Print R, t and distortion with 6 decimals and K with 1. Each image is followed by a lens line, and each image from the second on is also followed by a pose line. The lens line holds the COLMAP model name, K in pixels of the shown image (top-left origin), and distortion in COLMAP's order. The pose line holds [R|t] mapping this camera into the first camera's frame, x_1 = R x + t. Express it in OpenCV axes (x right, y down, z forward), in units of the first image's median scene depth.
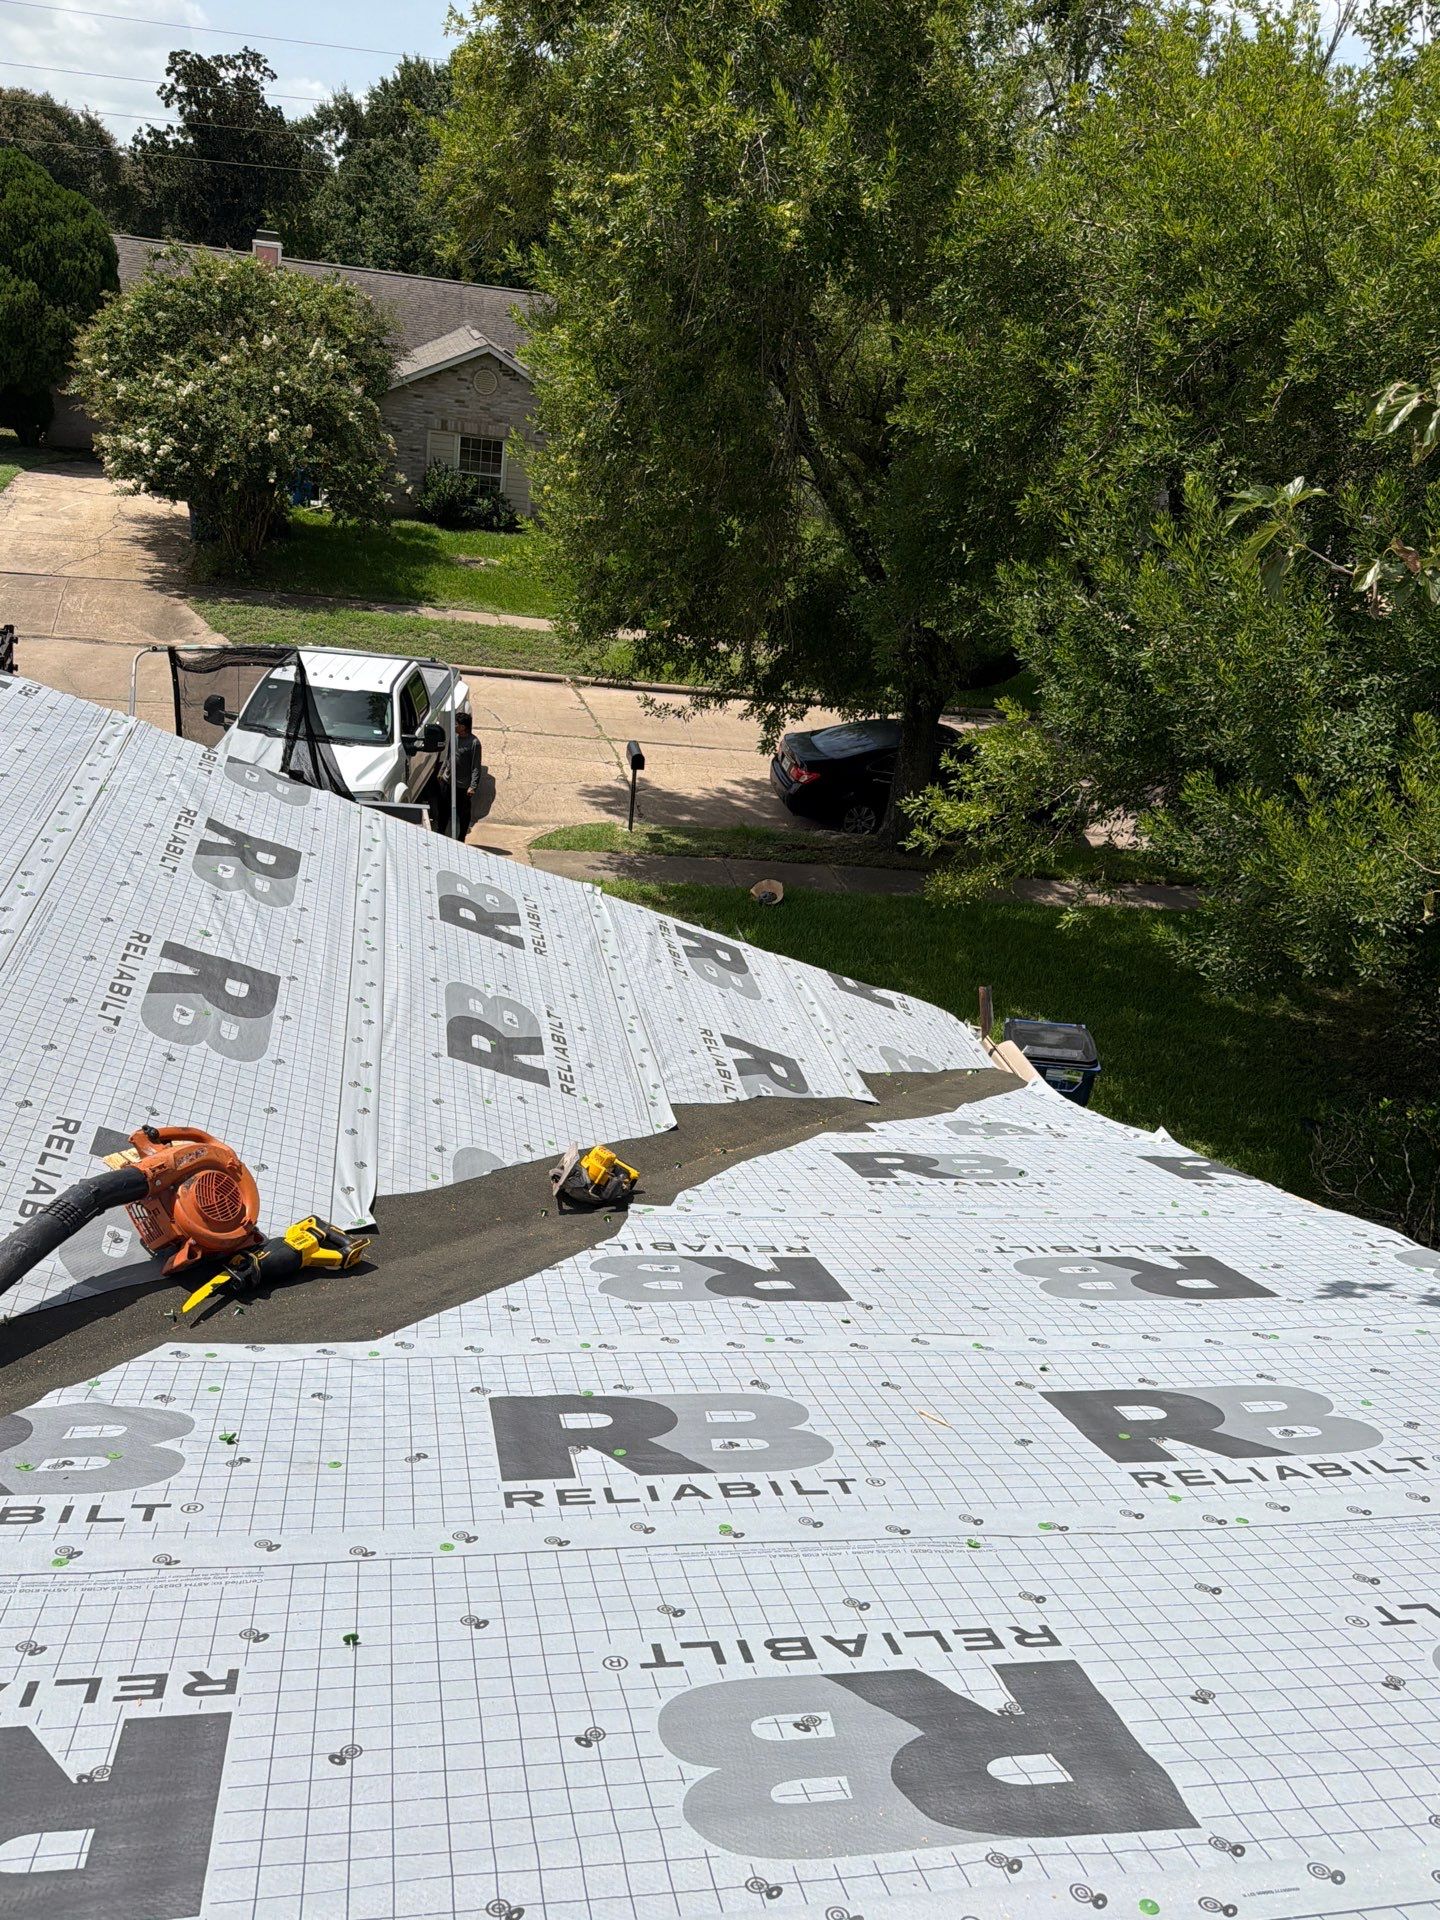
lens RADIAL K [[1547.7, 0, 720.0], [0, 1547.7, 960.0], [0, 0, 1]] dist [0.038255, -0.076468]
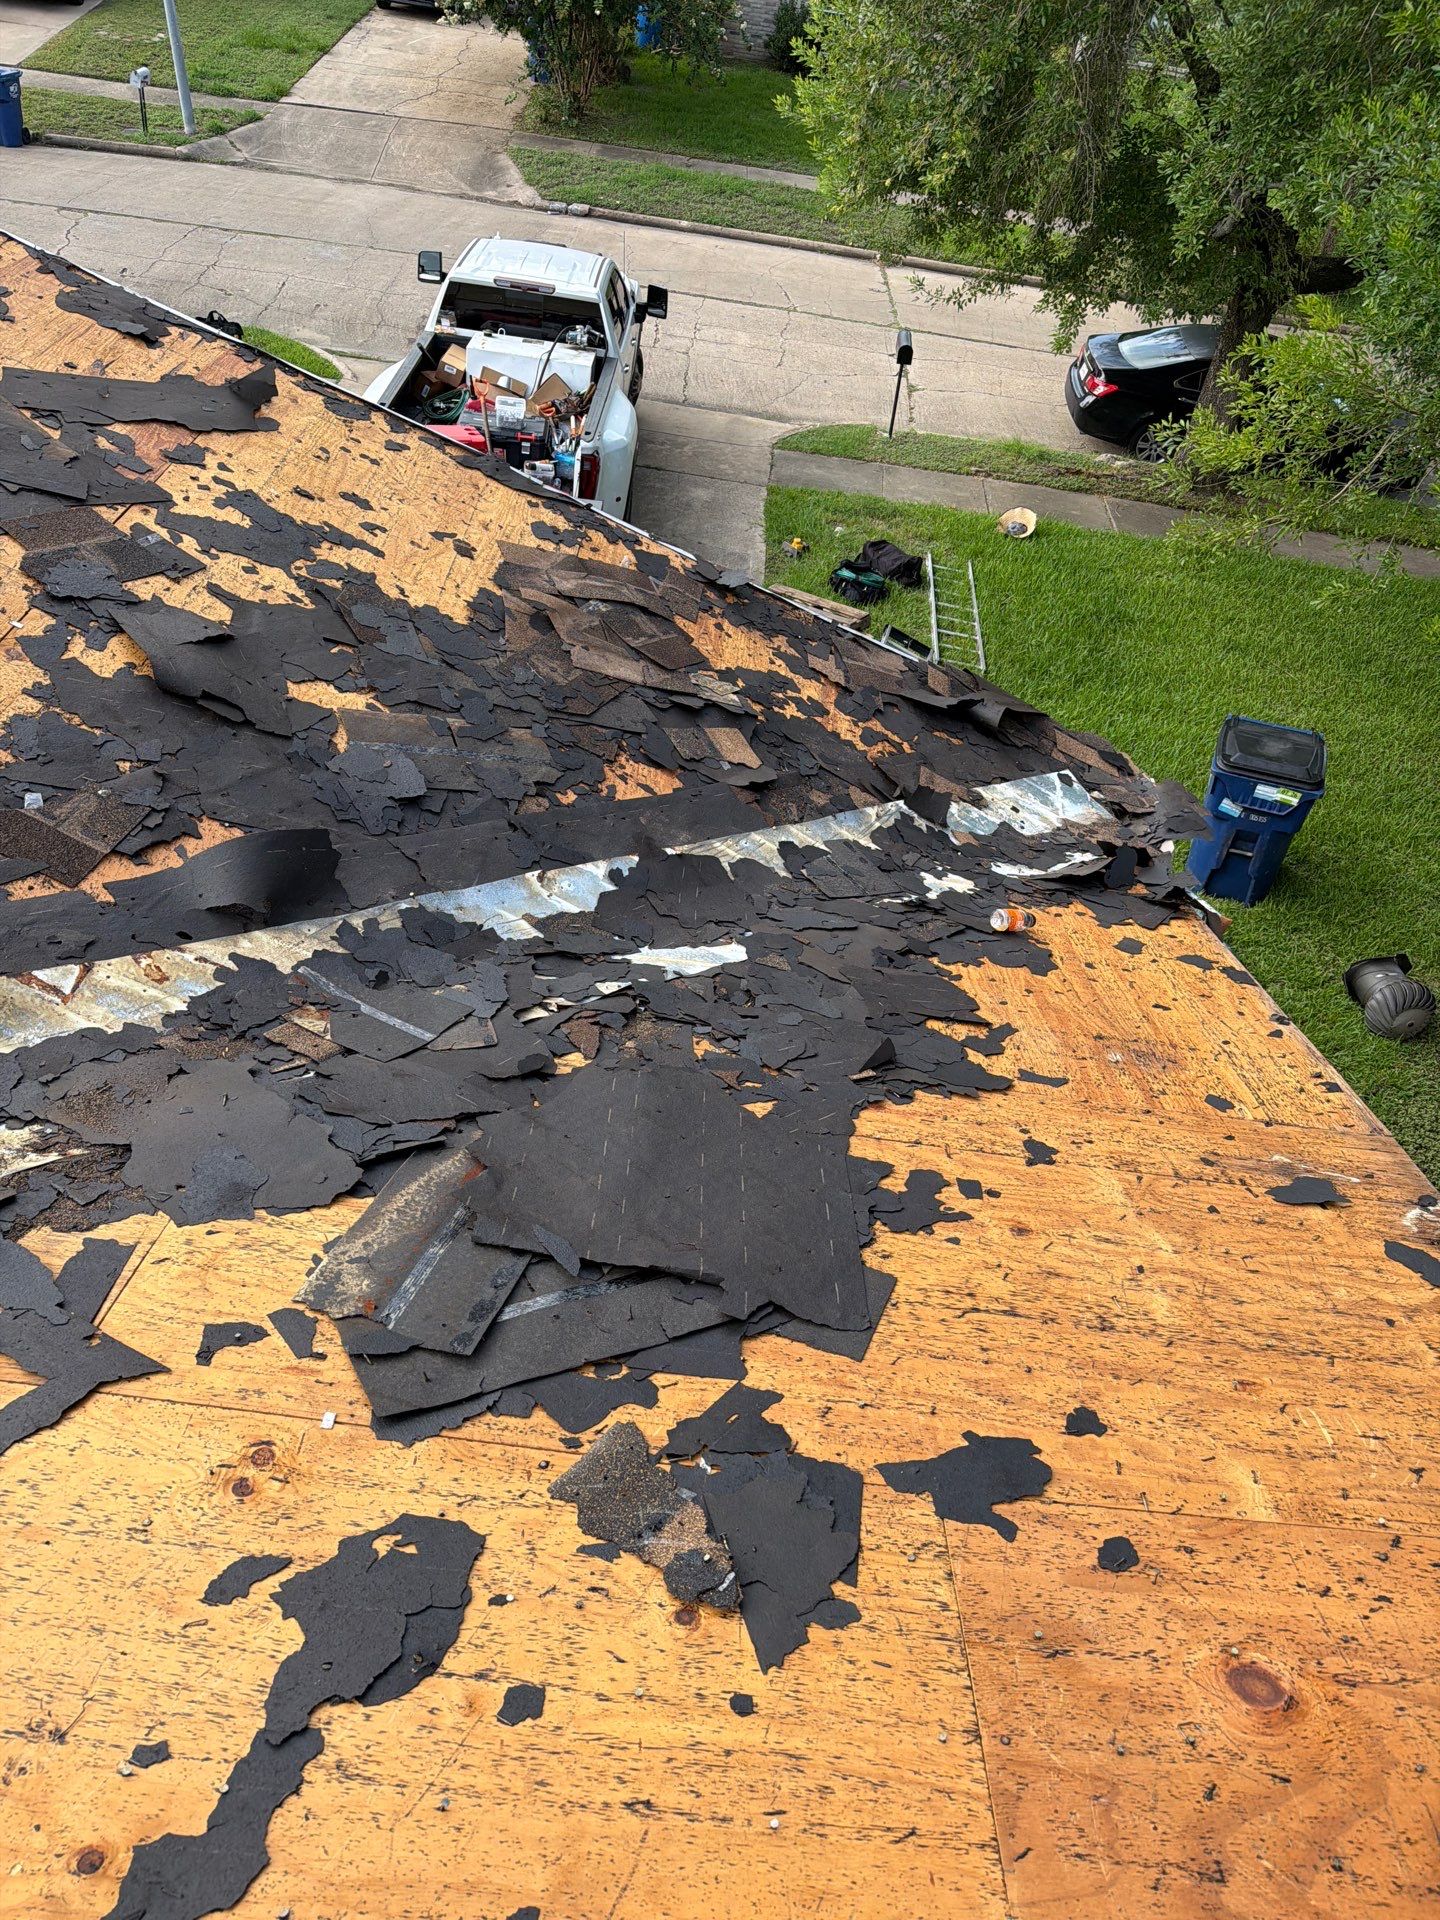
lens RADIAL K [[1335.5, 0, 720.0], [0, 1335.5, 960.0], [0, 0, 1]] dist [0.039816, -0.044041]
pose [[0.963410, 0.164538, -0.211588, 0.061245], [-0.096460, 0.949352, 0.299043, -0.016636], [0.250075, -0.267691, 0.930486, 0.139699]]
